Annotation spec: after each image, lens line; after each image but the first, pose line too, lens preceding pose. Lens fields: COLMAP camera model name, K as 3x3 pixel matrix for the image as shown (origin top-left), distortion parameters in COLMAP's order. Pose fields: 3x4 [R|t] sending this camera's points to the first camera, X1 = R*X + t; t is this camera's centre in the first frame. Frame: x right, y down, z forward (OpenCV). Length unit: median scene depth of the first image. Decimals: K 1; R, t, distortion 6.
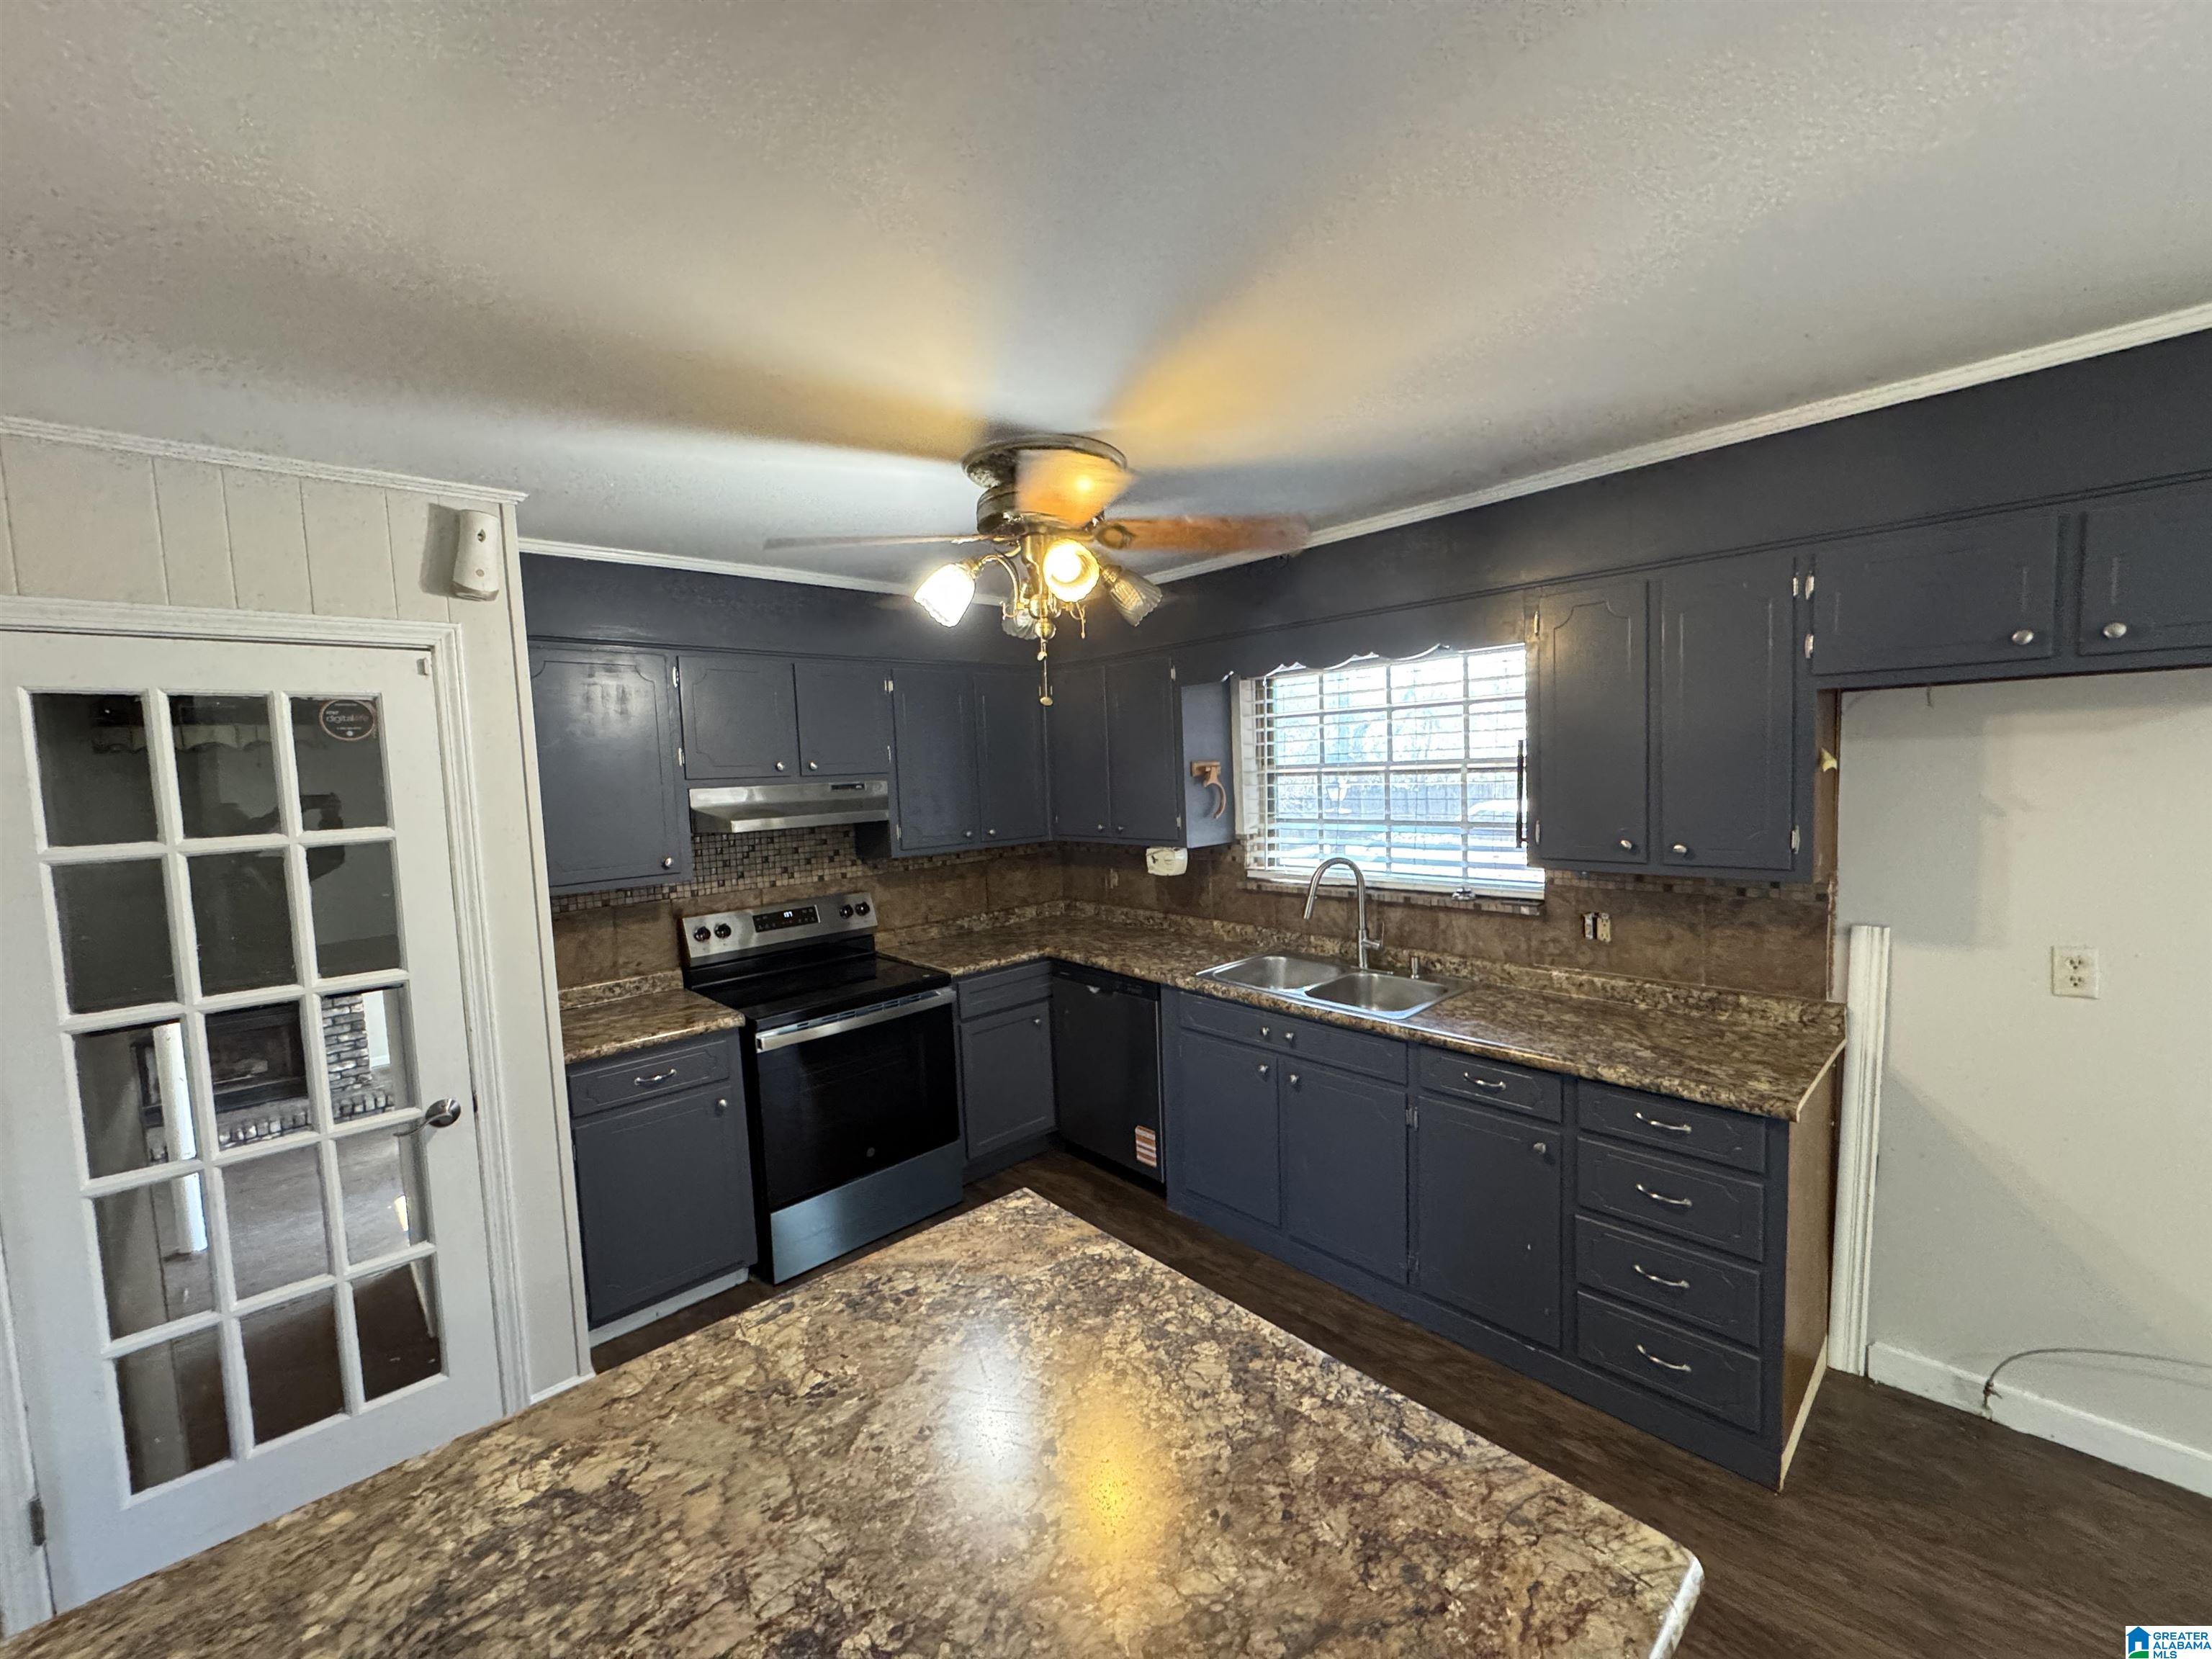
lens RADIAL K [[876.8, 0, 1106.0], [0, 876.8, 829.5], [0, 0, 1]] dist [-0.004119, -0.000029]
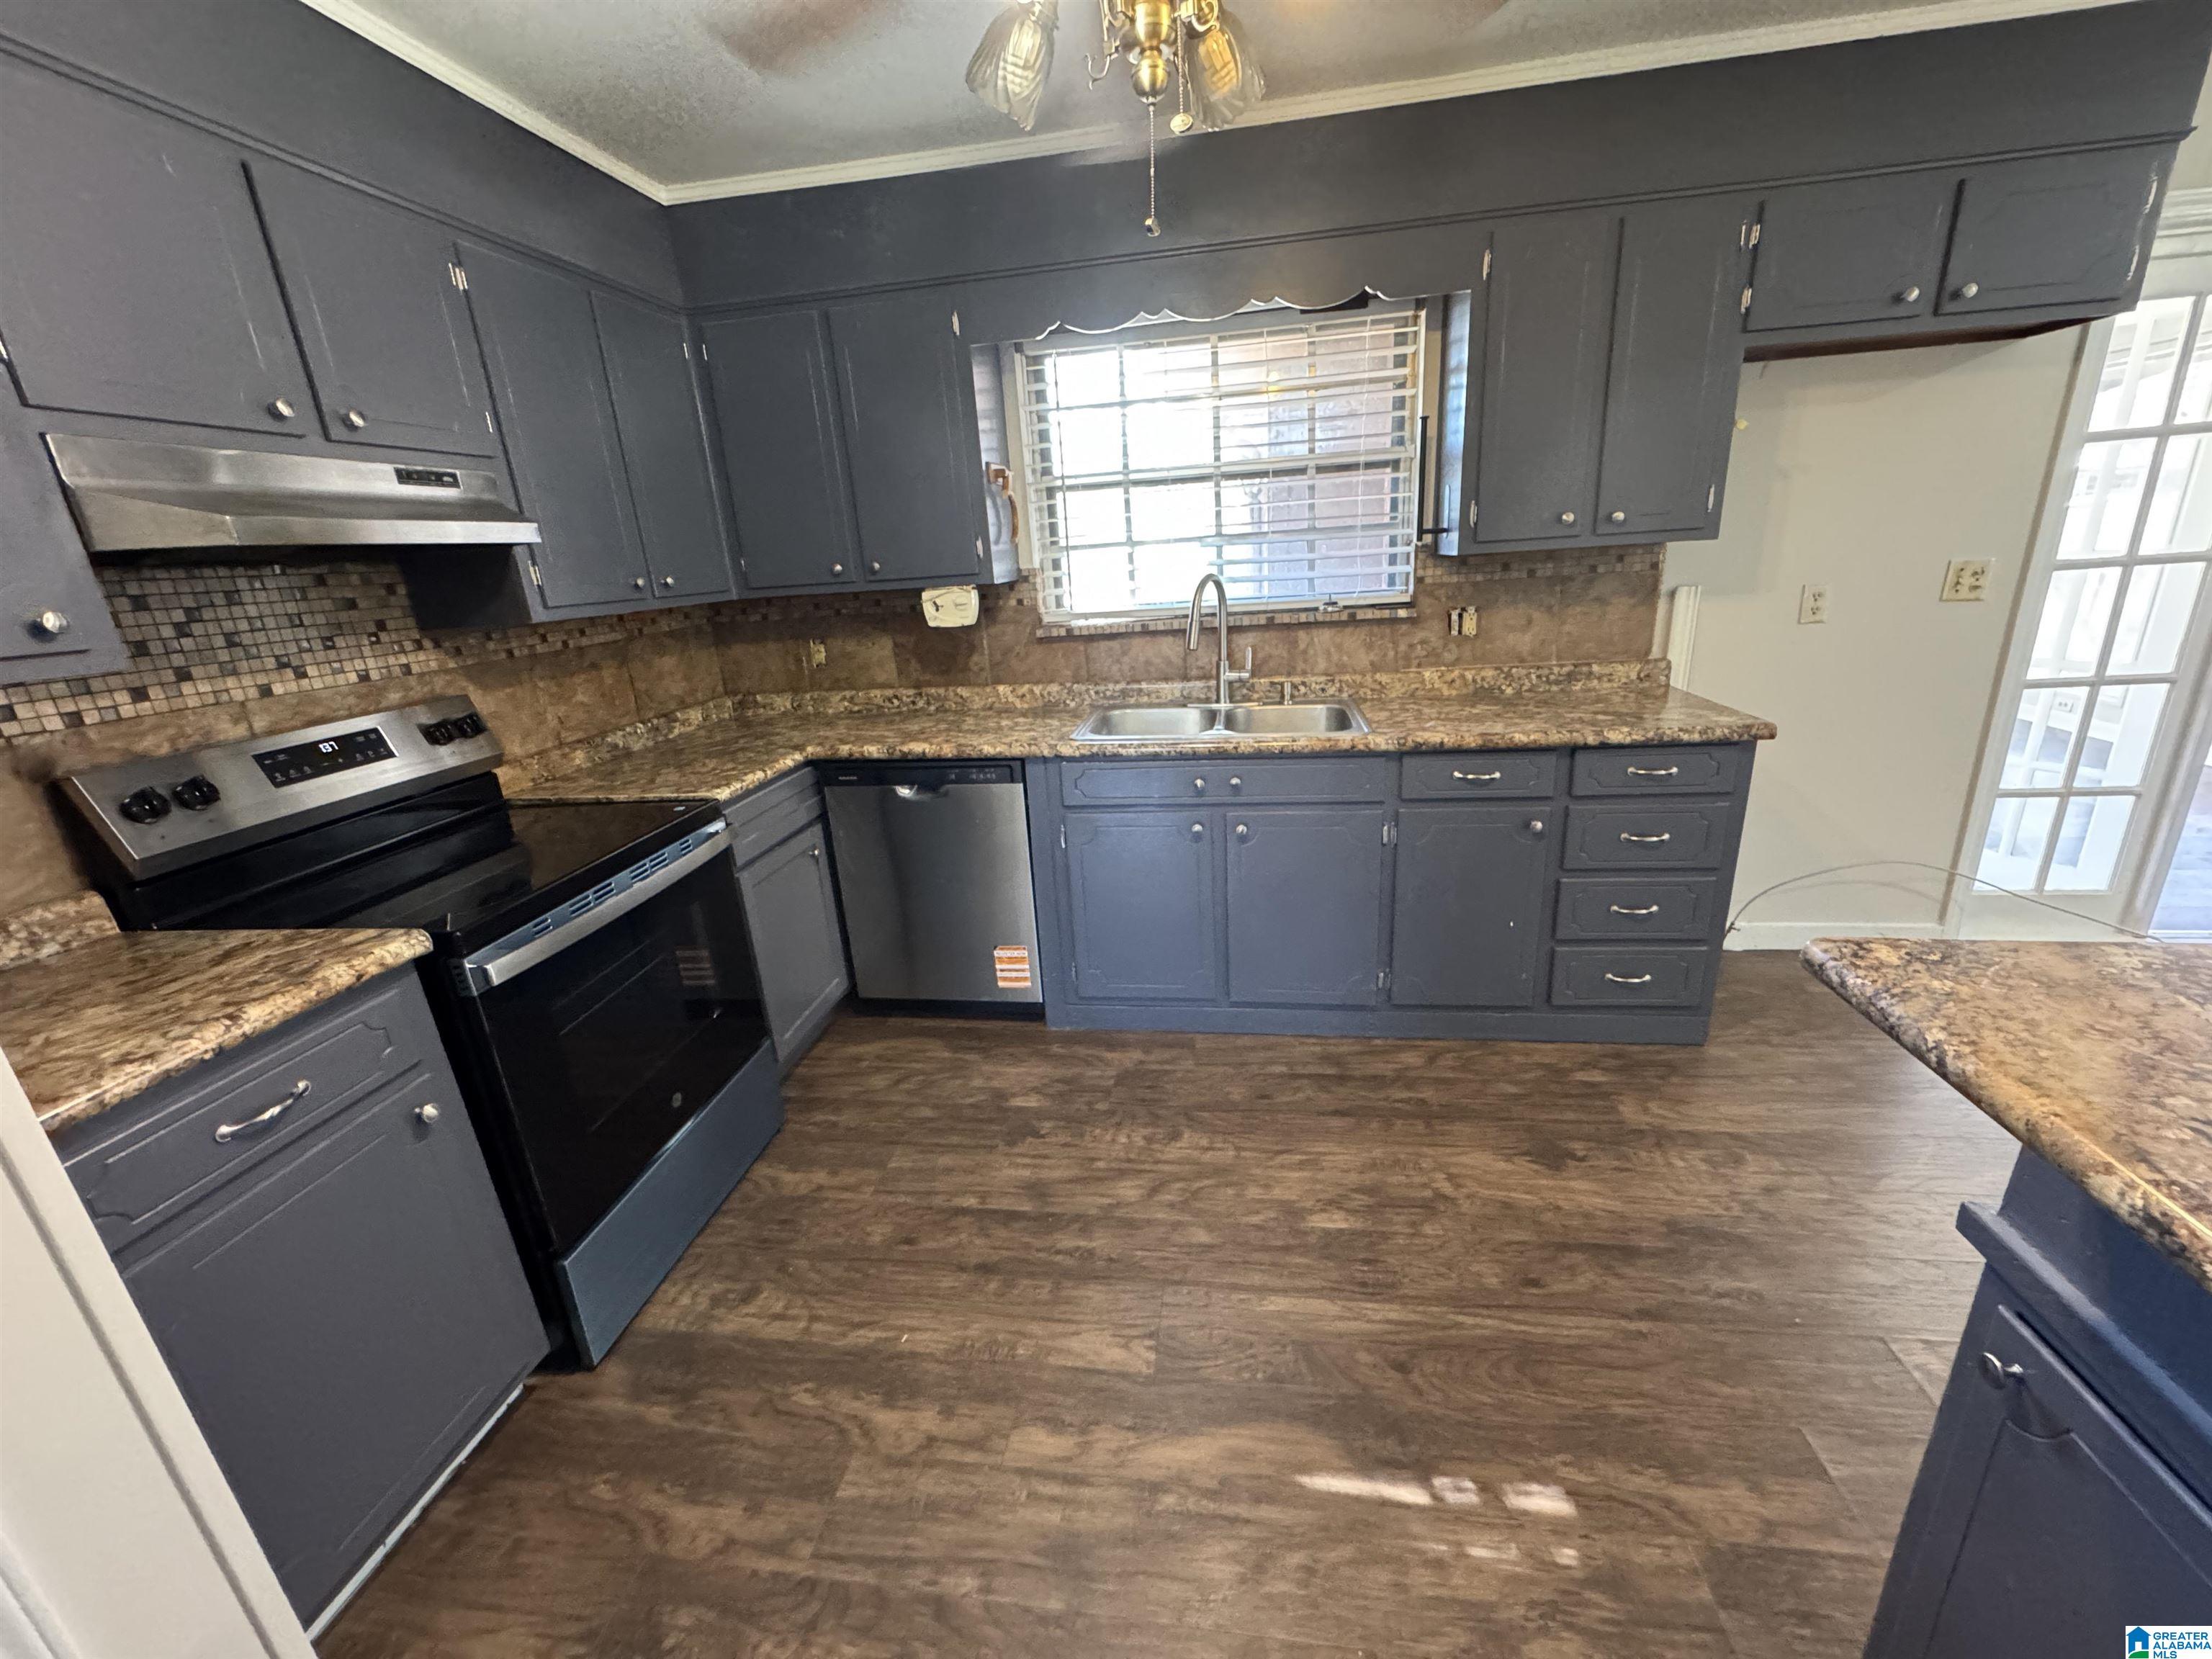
lens RADIAL K [[880.7, 0, 1106.0], [0, 880.7, 829.5], [0, 0, 1]] dist [-0.001579, -0.000019]
pose [[0.786565, -0.198207, 0.584833, -0.361667], [0.078327, 0.971461, 0.223895, 0.073986], [-0.612520, -0.130299, 0.779642, 0.374818]]
